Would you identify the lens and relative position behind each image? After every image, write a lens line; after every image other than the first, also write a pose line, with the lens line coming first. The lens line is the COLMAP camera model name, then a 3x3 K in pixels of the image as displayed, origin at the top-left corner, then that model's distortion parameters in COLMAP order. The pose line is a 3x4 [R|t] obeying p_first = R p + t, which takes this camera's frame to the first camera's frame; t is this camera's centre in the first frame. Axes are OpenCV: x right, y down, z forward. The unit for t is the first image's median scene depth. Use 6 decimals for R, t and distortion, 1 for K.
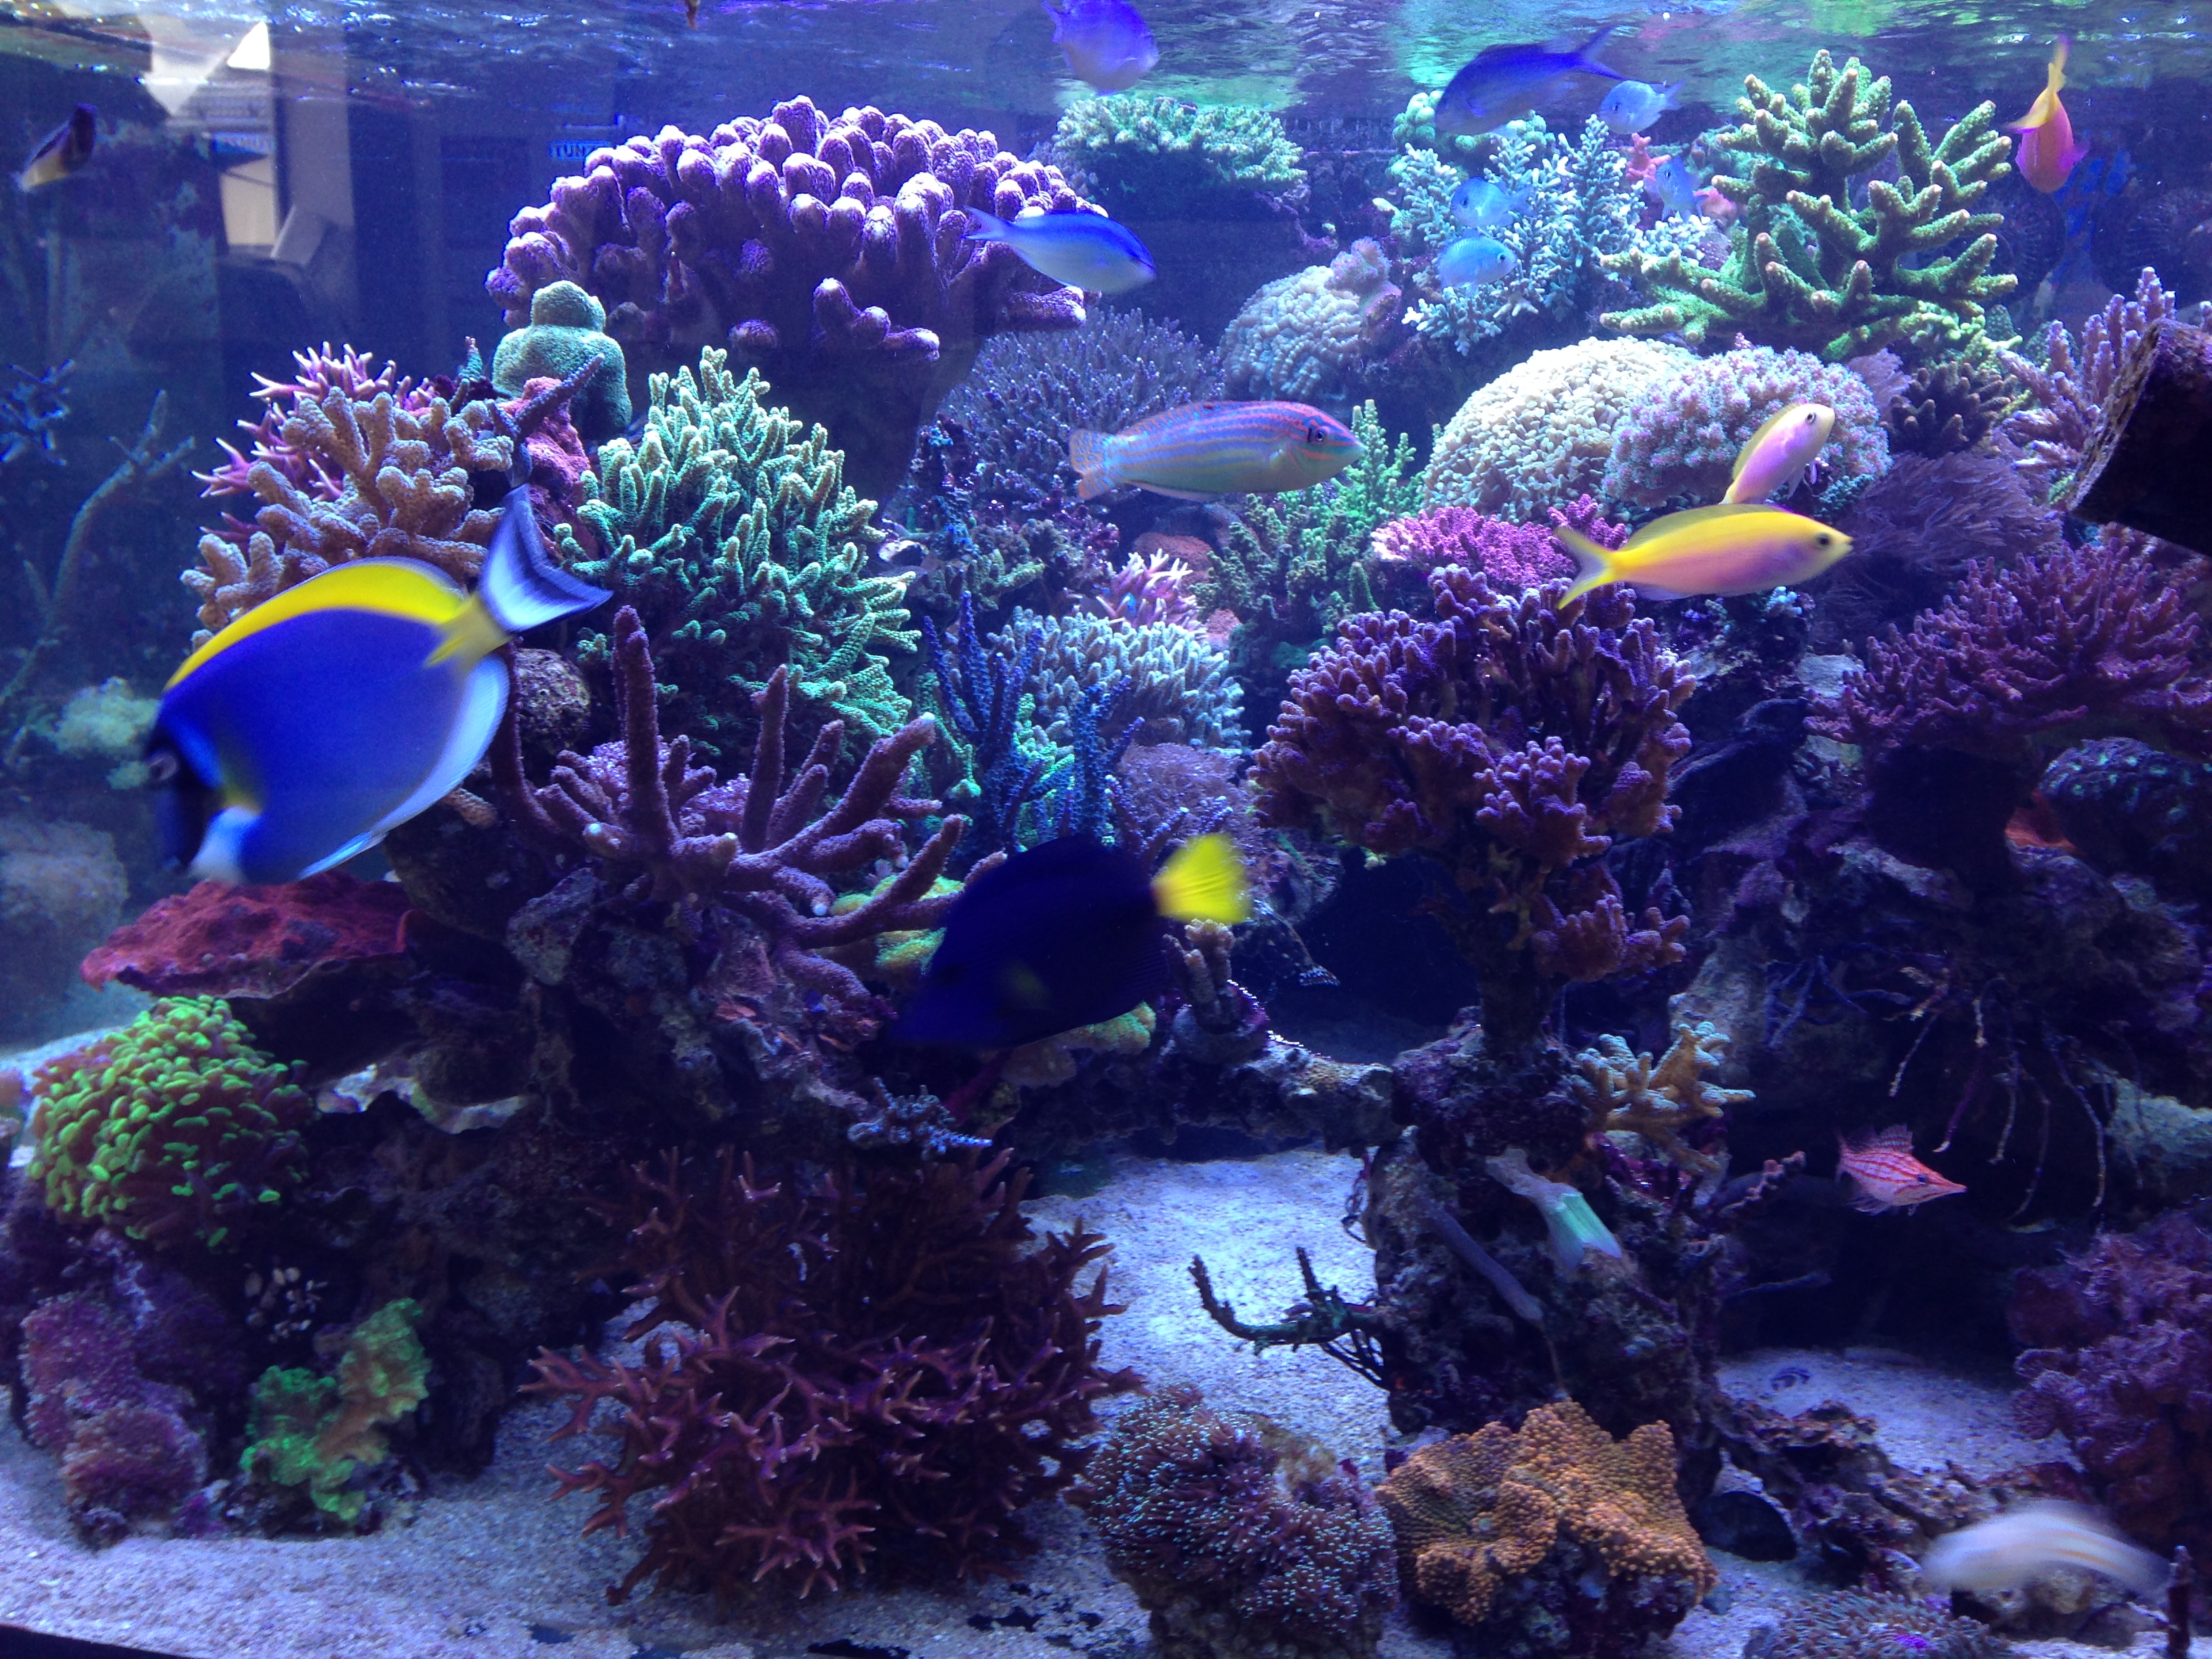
lens RADIAL K [[2136.8, 0, 1225.9], [0, 2136.8, 793.9], [0, 0, 1]] dist [0.148454, 0.000000]
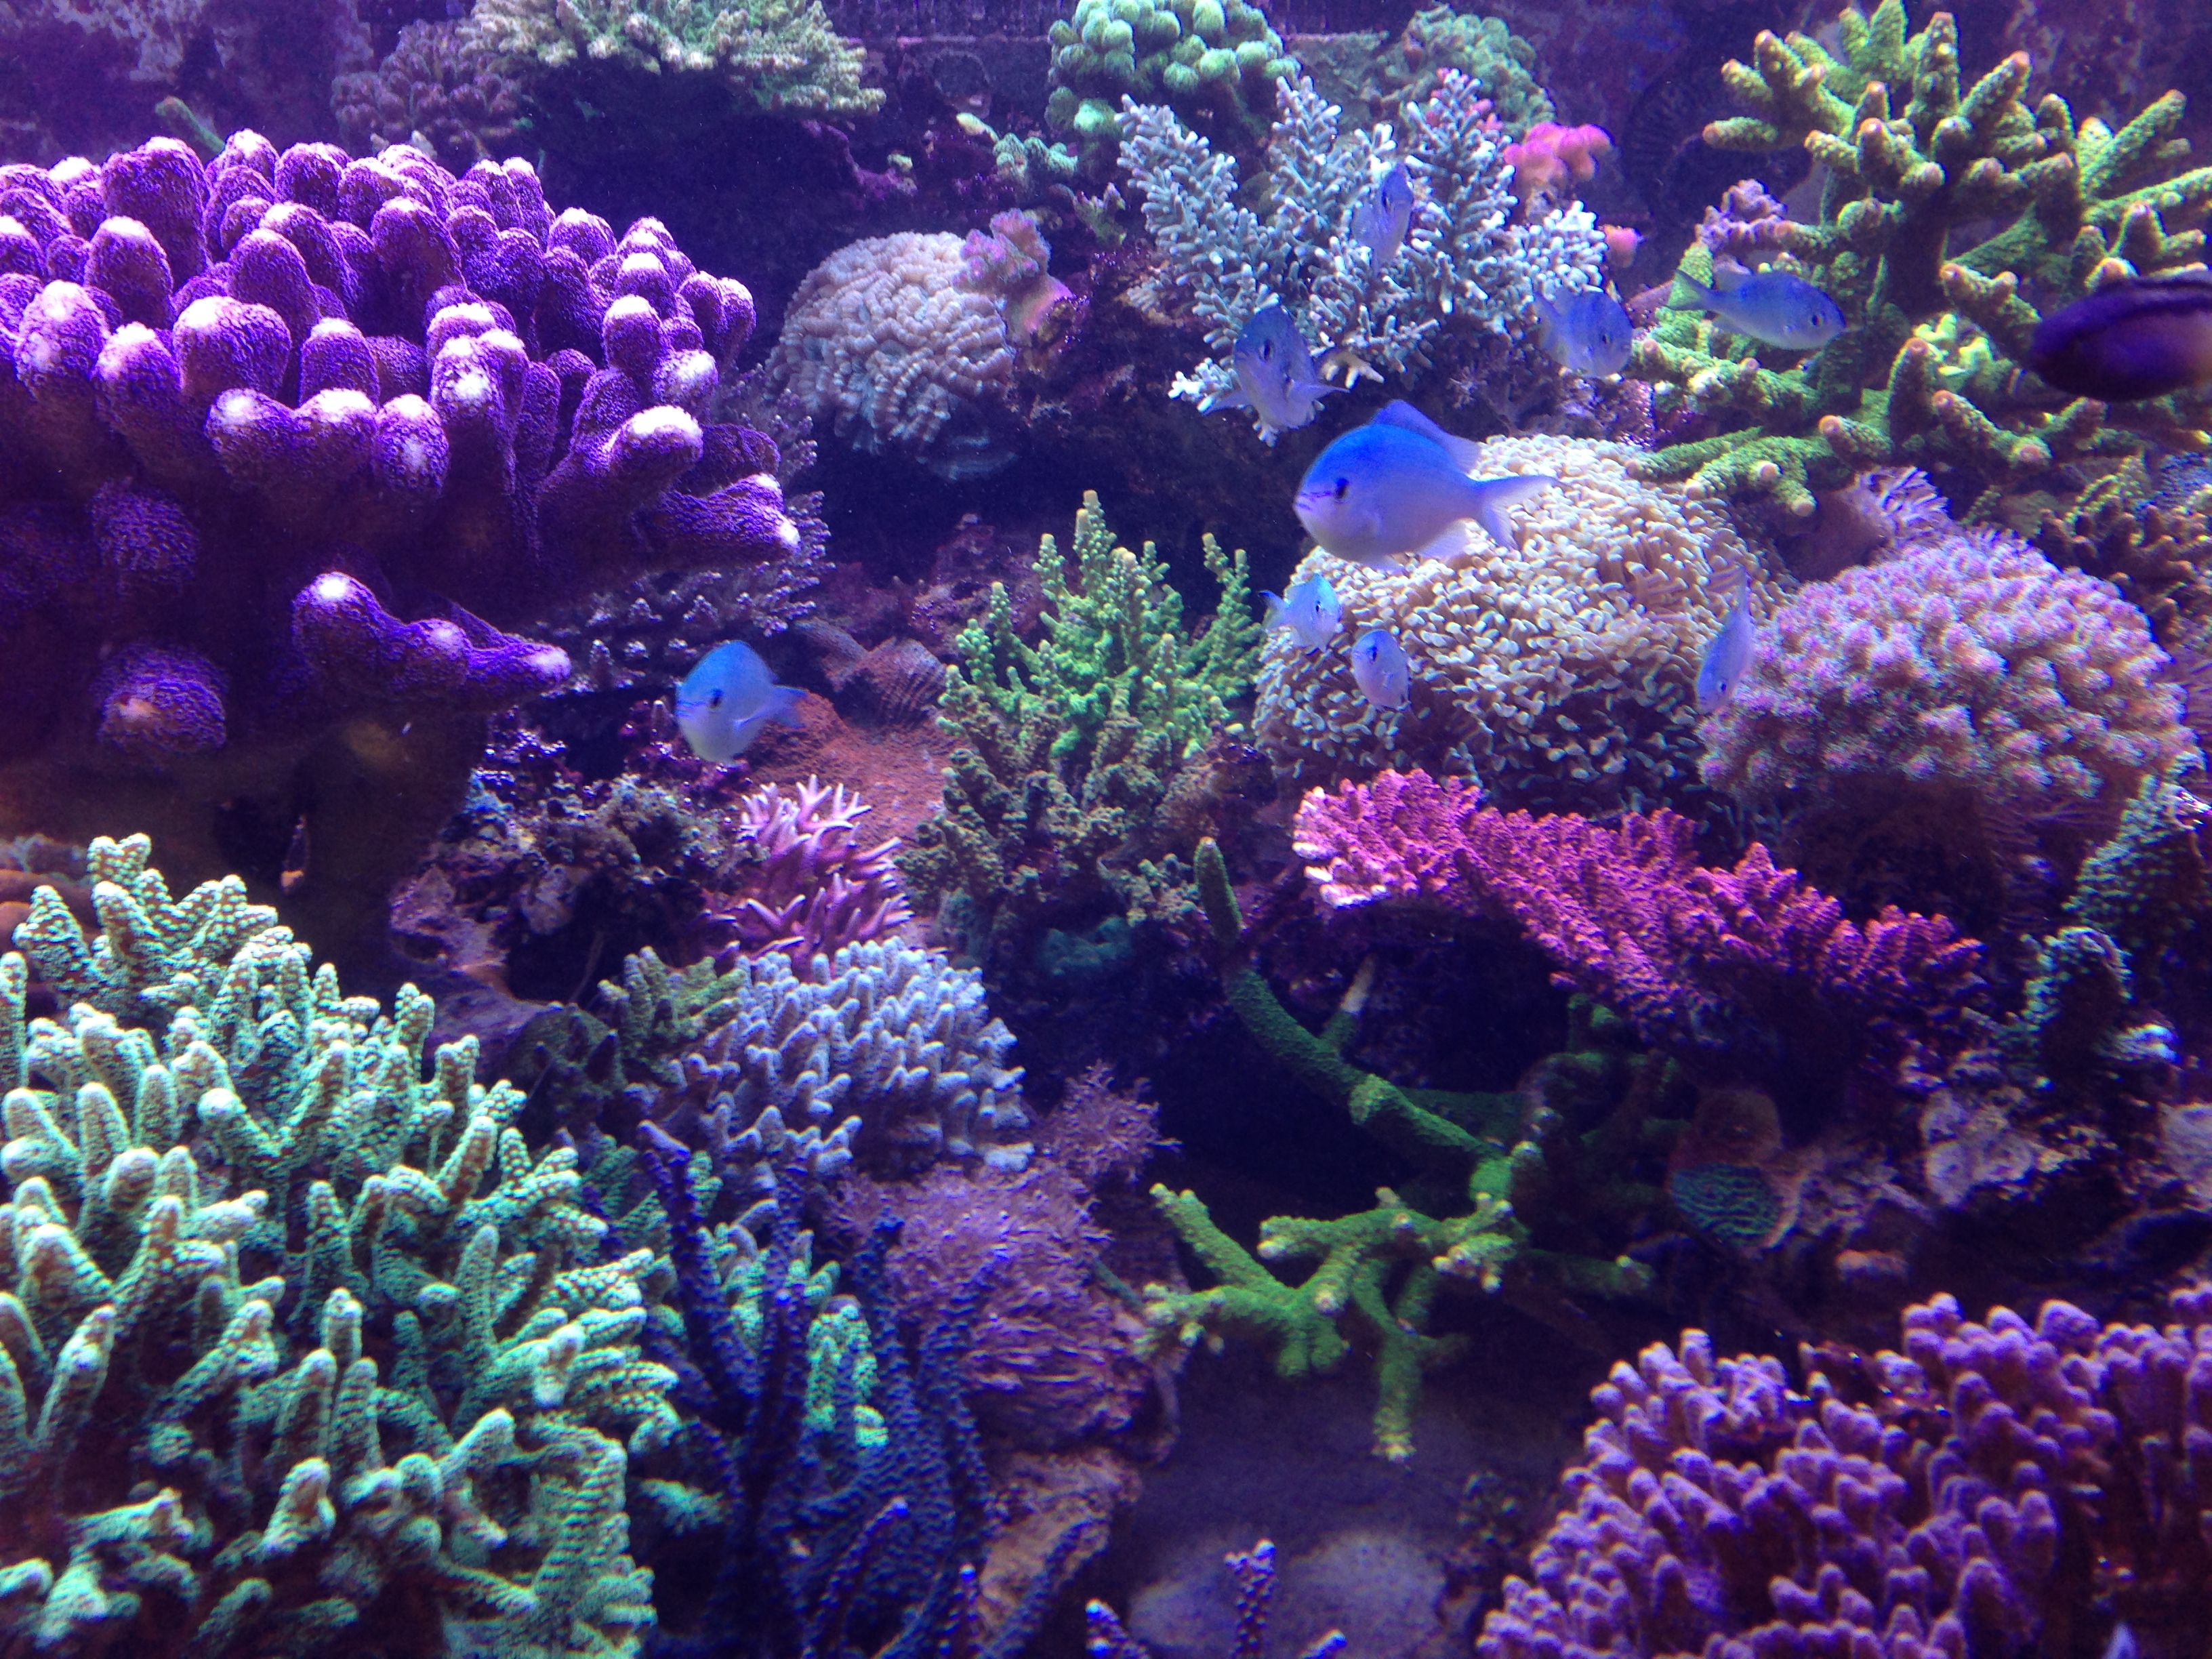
lens RADIAL K [[2136.8, 0, 1101.6], [0, 2136.8, 720.8], [0, 0, 1]] dist [0.148454, 0.000000]
pose [[0.949602, -0.112958, 0.292397, -0.173905], [0.080086, 0.989283, 0.122087, -0.265272], [-0.303054, -0.092517, 0.948472, 0.517078]]
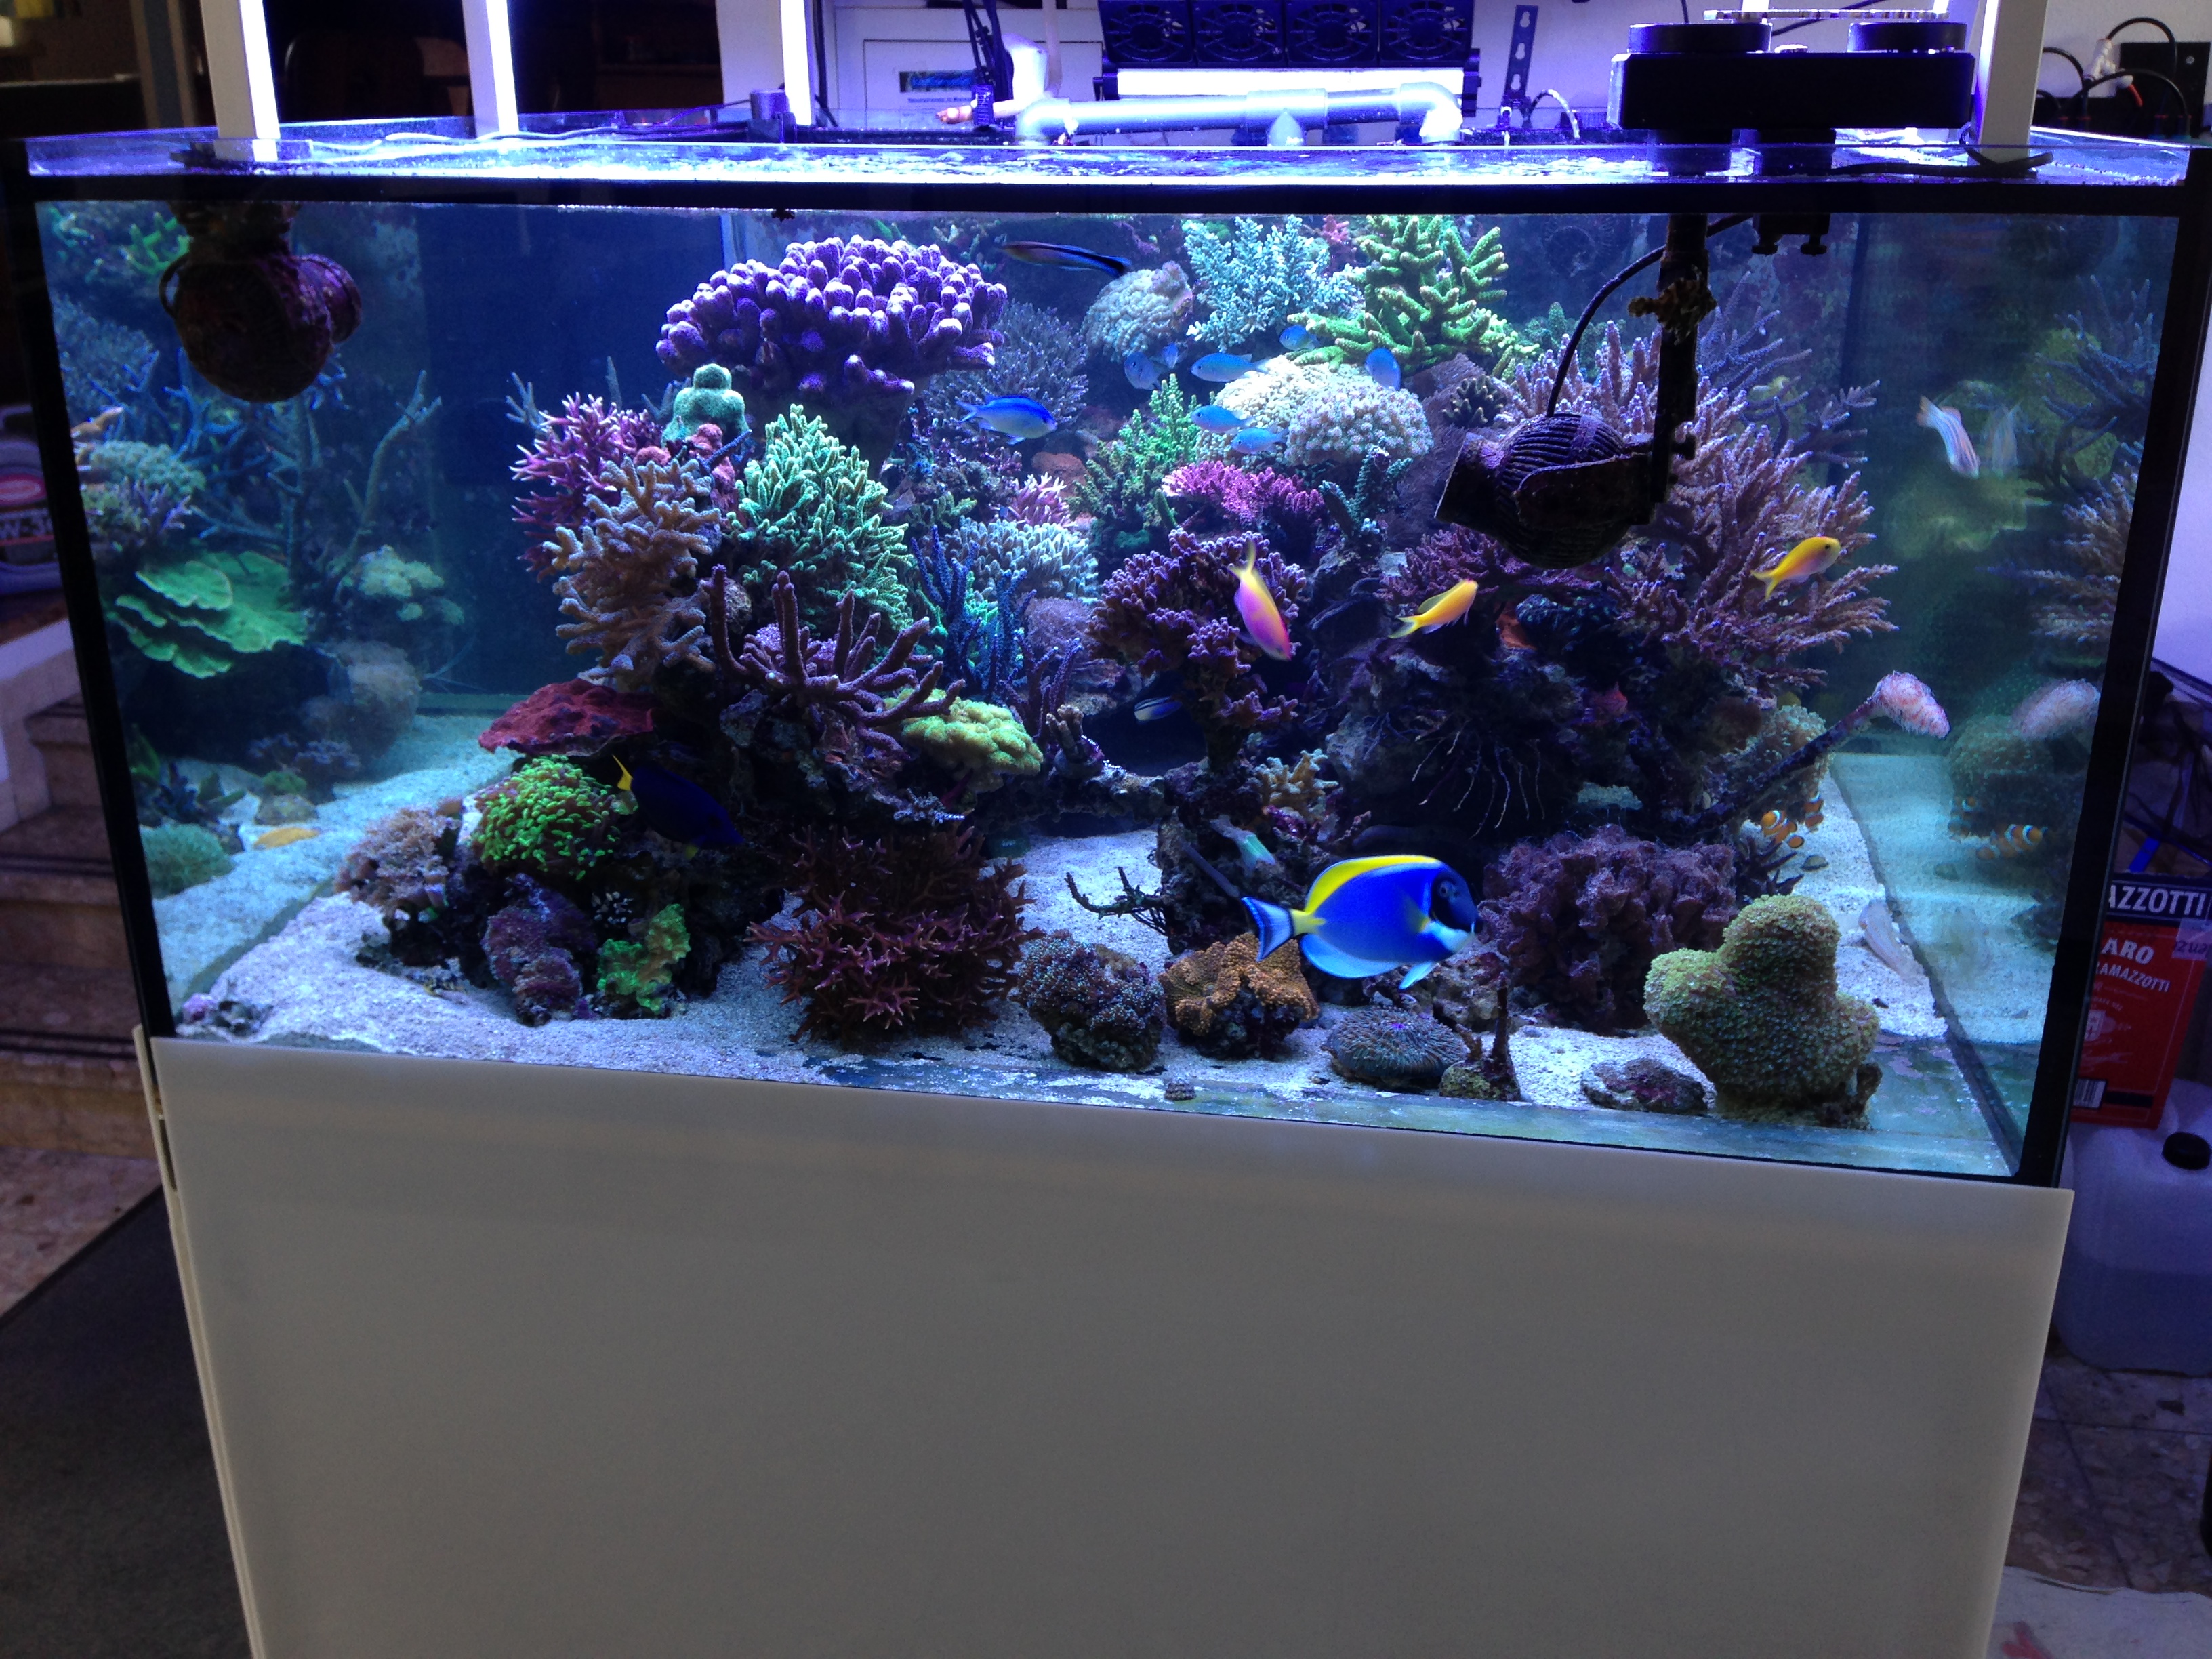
lens RADIAL K [[2073.5, 0, 1177.2], [0, 2073.5, 781.4], [0, 0, 1]] dist [0.080072, 0.000000]
pose [[0.999524, -0.030599, 0.003921, 0.074906], [0.029907, 0.992301, 0.120181, -0.090203], [-0.007569, -0.120006, 0.992744, -0.826424]]
